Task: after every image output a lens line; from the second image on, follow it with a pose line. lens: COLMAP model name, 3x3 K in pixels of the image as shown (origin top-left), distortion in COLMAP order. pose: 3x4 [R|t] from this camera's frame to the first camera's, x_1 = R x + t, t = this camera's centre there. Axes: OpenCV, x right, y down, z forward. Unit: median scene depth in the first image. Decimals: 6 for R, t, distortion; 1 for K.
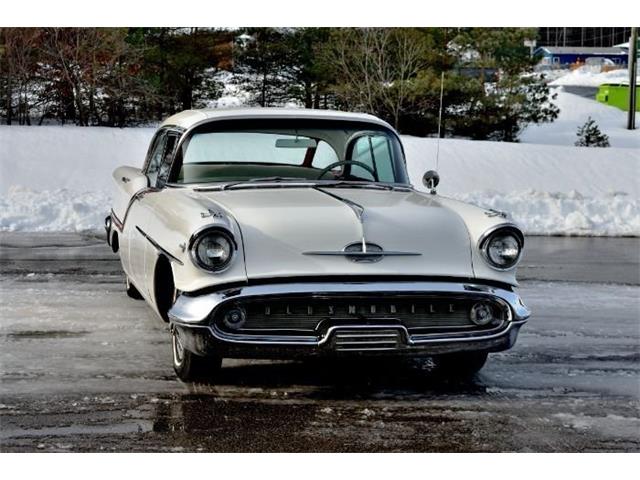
lens RADIAL K [[1446.1, 0, 320.0], [0, 1446.1, 240.0], [0, 0, 1]] dist [0.055109, 0.239784]
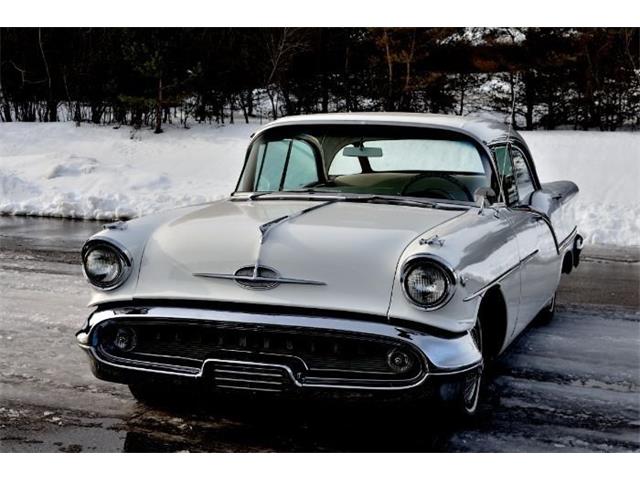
lens RADIAL K [[1358.8, 0, 320.0], [0, 1358.8, 240.0], [0, 0, 1]] dist [0.018158, 0.304091]
pose [[0.872236, 0.051020, -0.486418, 0.451113], [-0.050534, 0.998622, 0.014129, -0.027090], [0.486468, 0.012256, 0.873612, 0.294951]]
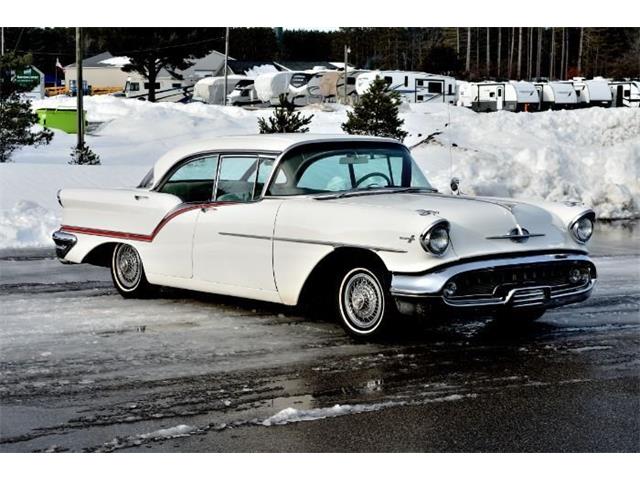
lens RADIAL K [[1358.8, 0, 320.0], [0, 1358.8, 240.0], [0, 0, 1]] dist [0.018158, 0.304091]
pose [[0.887230, -0.056813, 0.457815, -0.719691], [0.061312, 0.998106, 0.005040, -0.005231], [-0.457234, 0.023598, 0.889033, -0.070165]]
